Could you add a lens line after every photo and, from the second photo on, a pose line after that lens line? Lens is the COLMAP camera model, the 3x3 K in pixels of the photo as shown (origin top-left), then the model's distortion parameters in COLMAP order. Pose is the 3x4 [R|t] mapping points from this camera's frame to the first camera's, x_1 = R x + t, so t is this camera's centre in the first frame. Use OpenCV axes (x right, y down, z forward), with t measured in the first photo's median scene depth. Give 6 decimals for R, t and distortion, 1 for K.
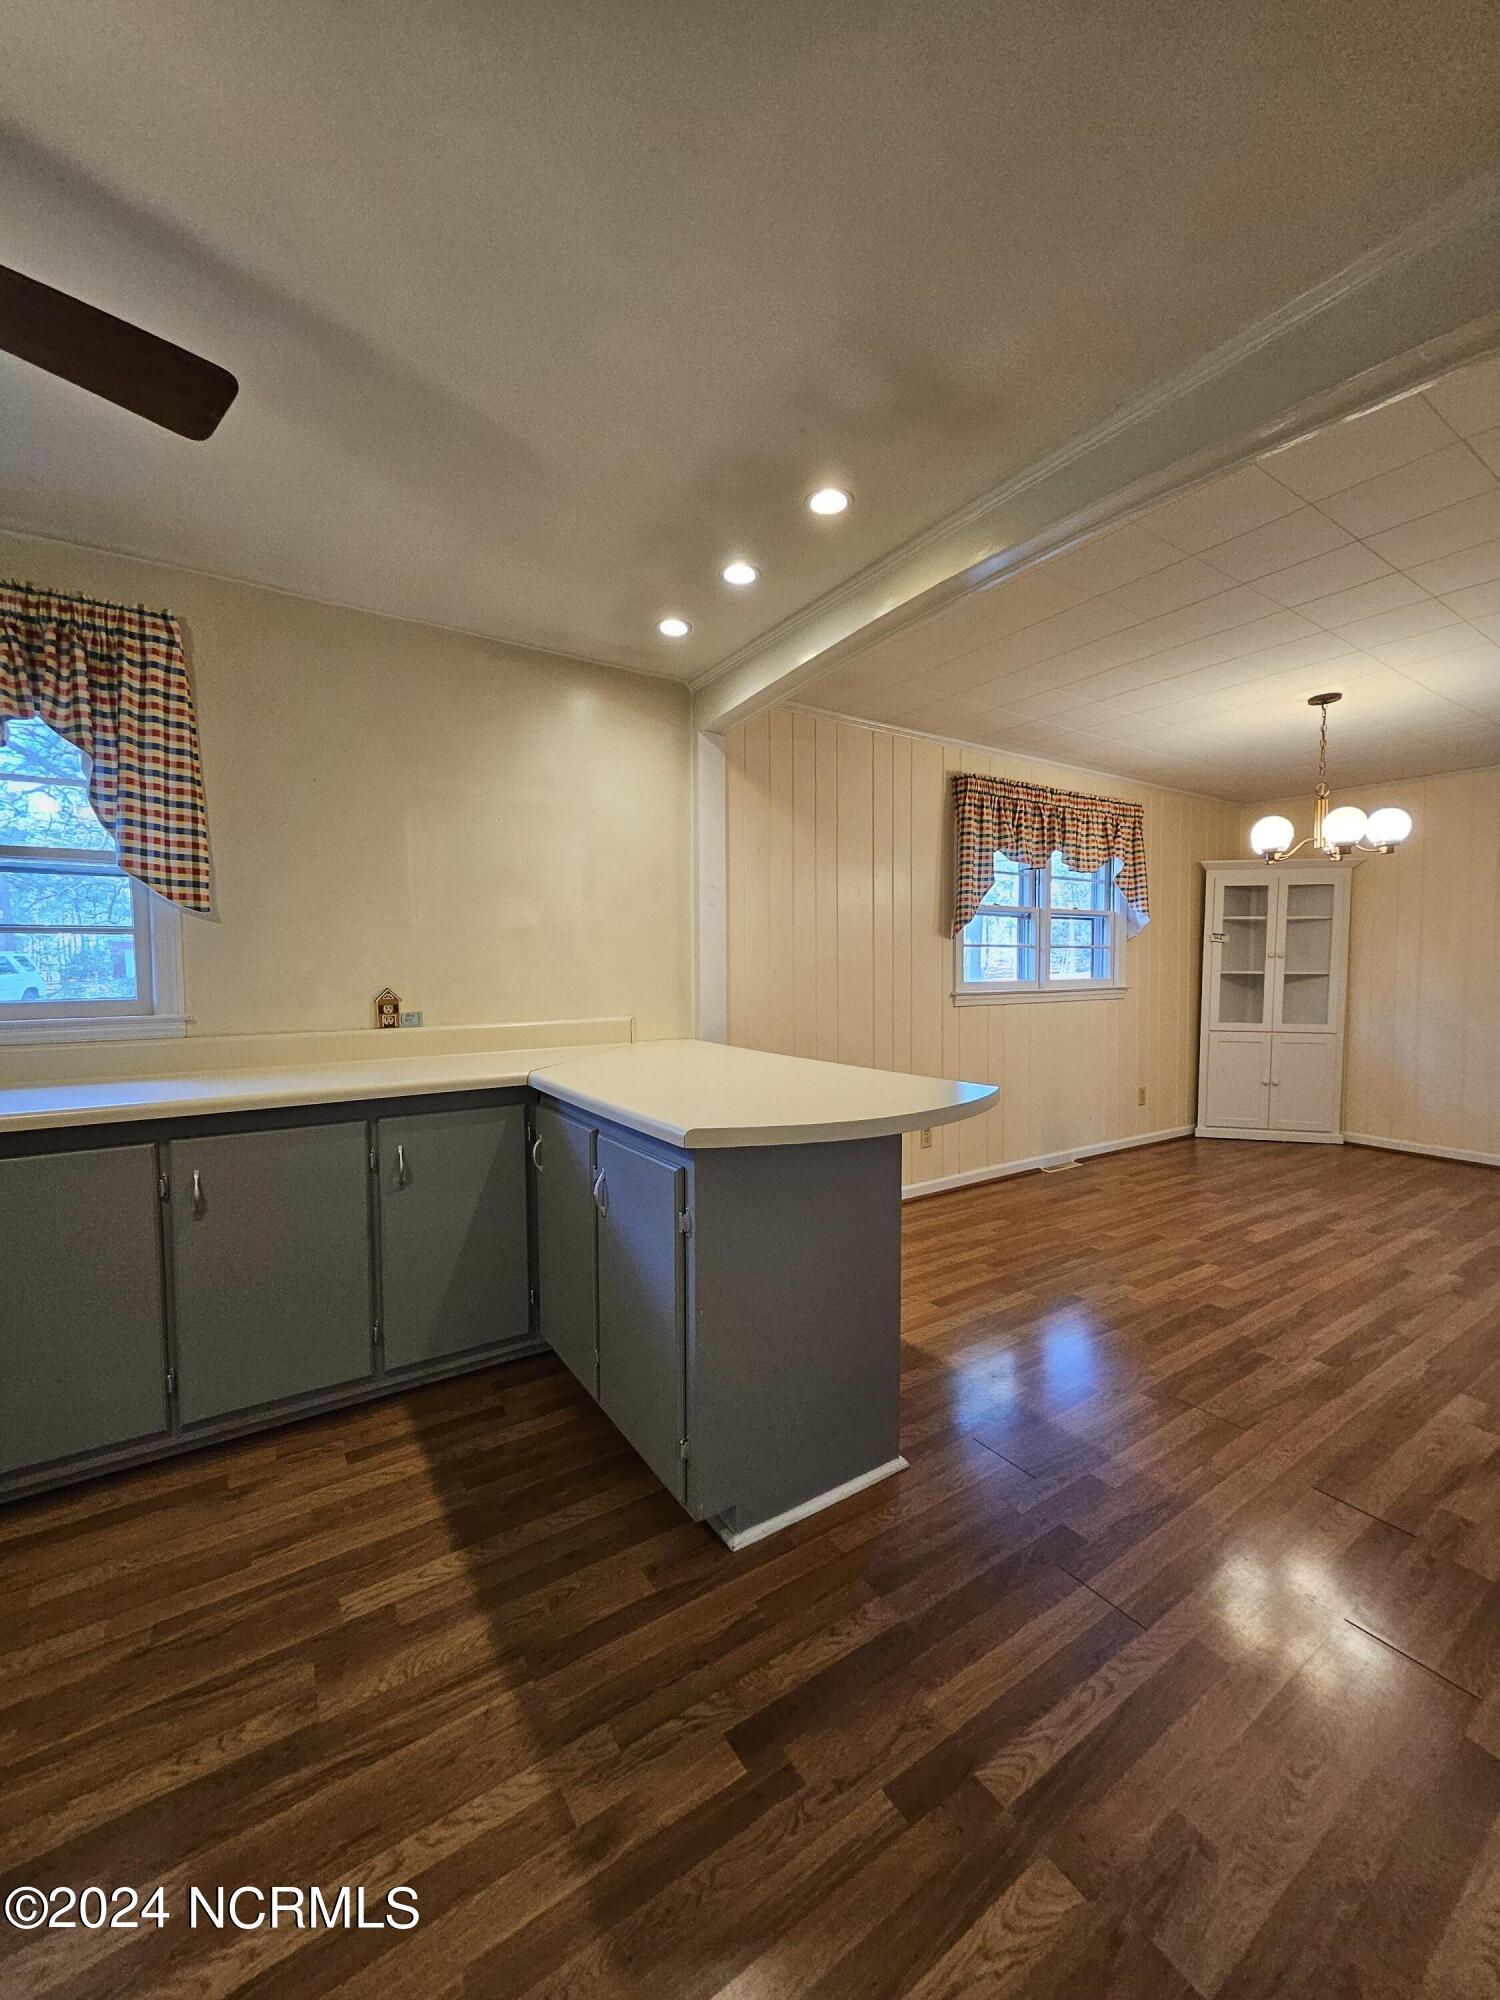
lens RADIAL K [[783.7, 0, 755.0], [0, 783.7, 1003.7], [0, 0, 1]] dist [0.002295, 0.000454]
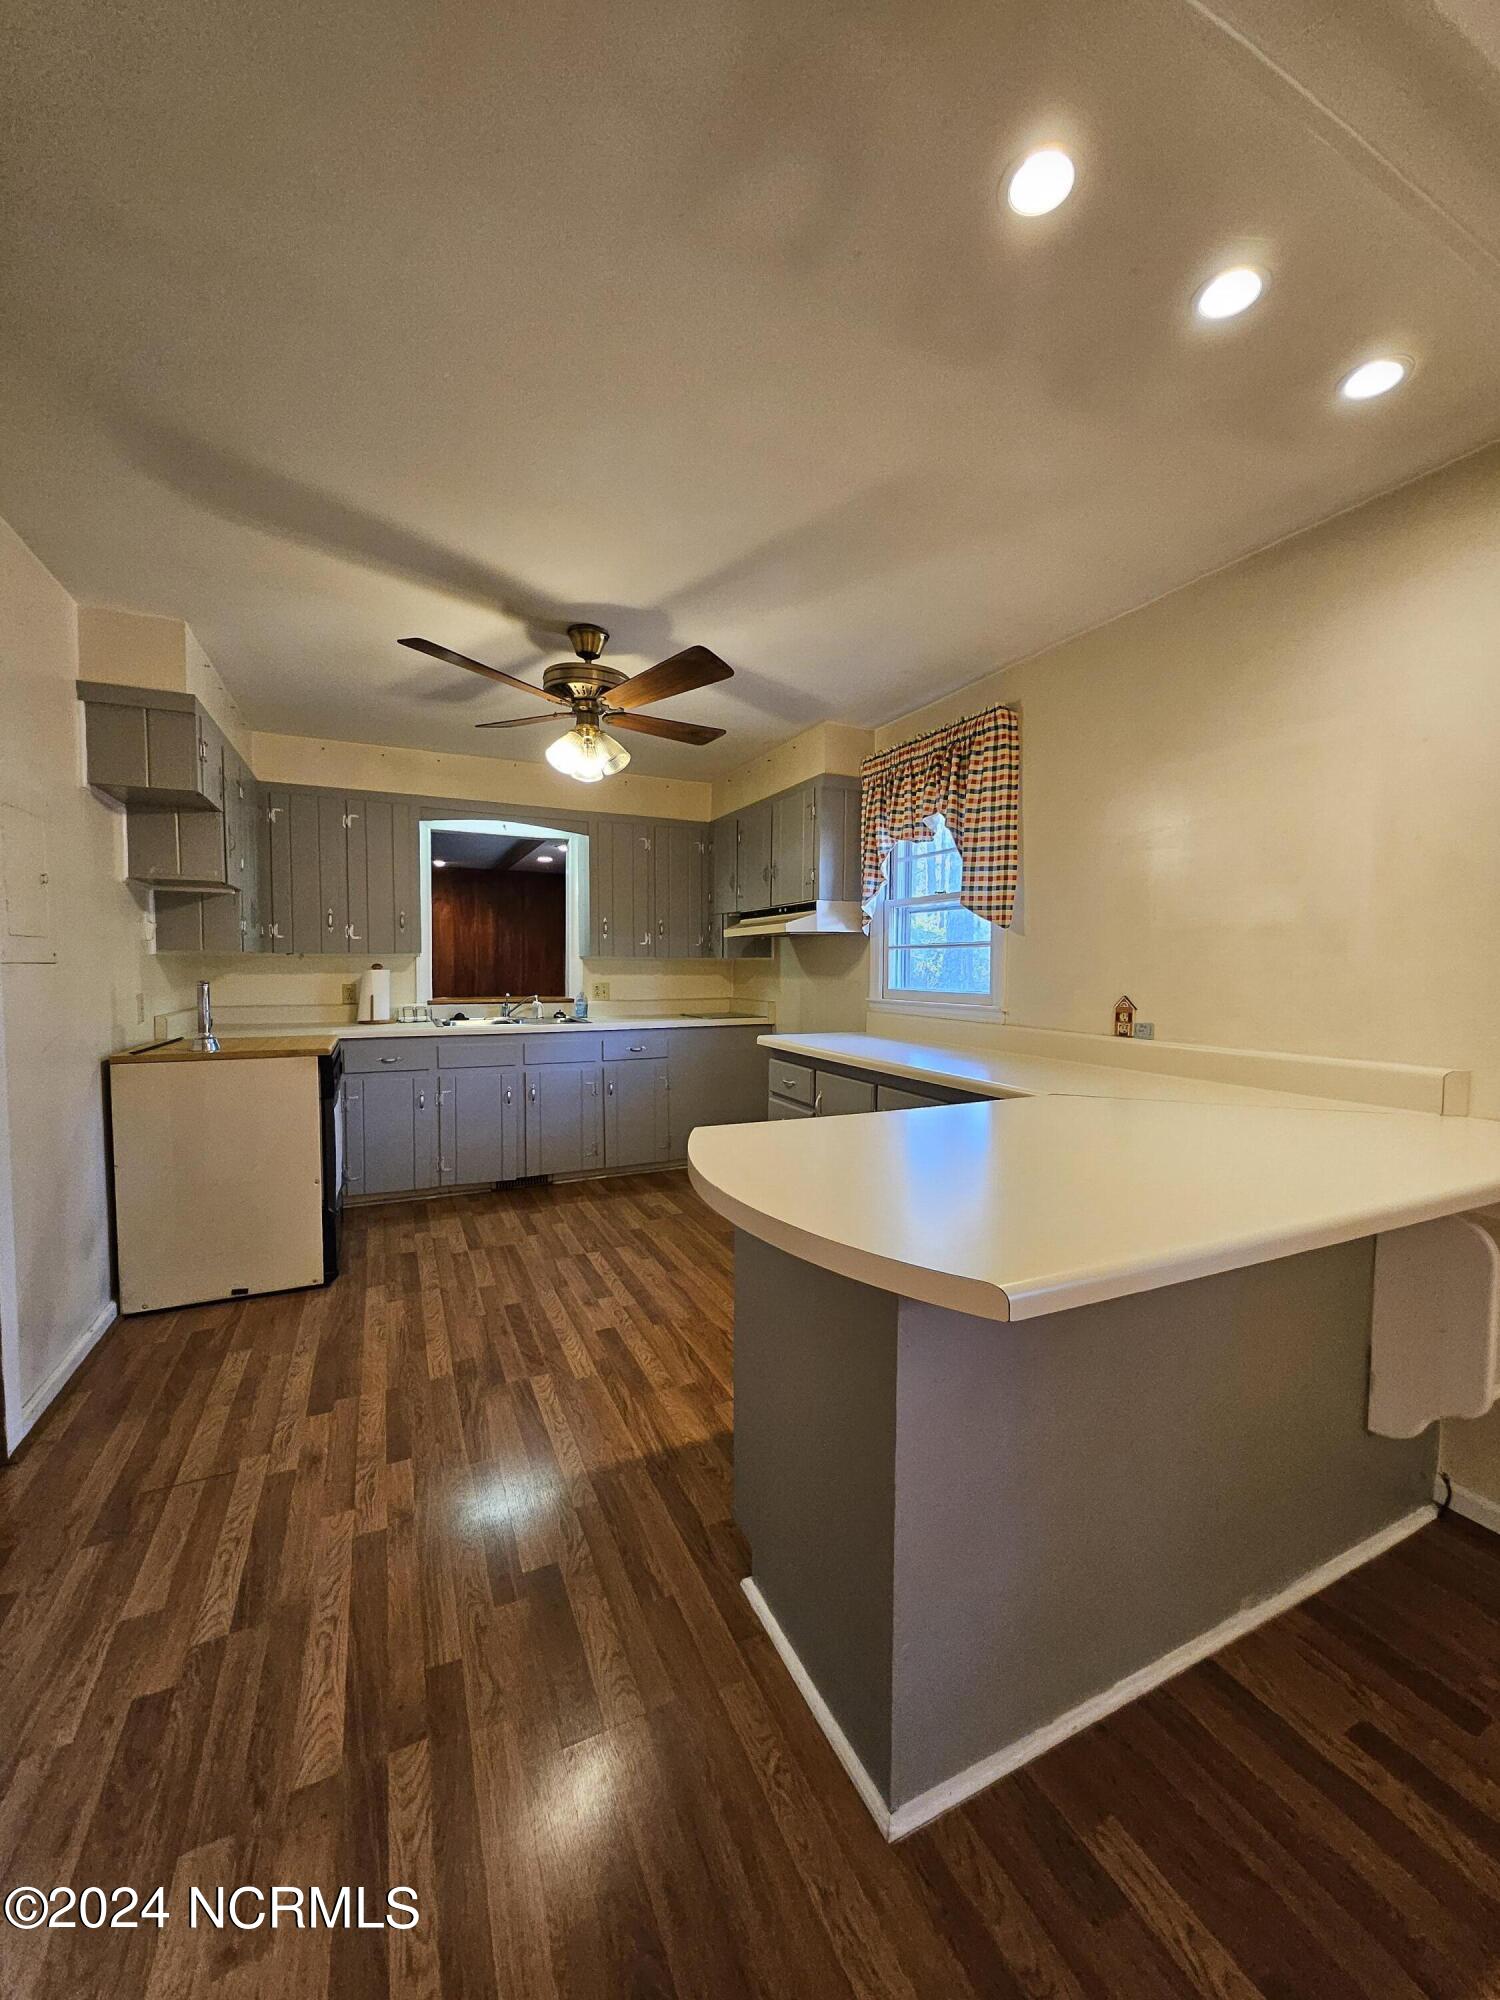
lens RADIAL K [[783.7, 0, 759.9], [0, 783.7, 1002.6], [0, 0, 1]] dist [0.002295, 0.000454]
pose [[-0.143321, 0.052624, -0.988276, 1.023367], [-0.051913, 0.996811, 0.060607, -0.086235], [0.988314, 0.059990, -0.140132, 1.291682]]
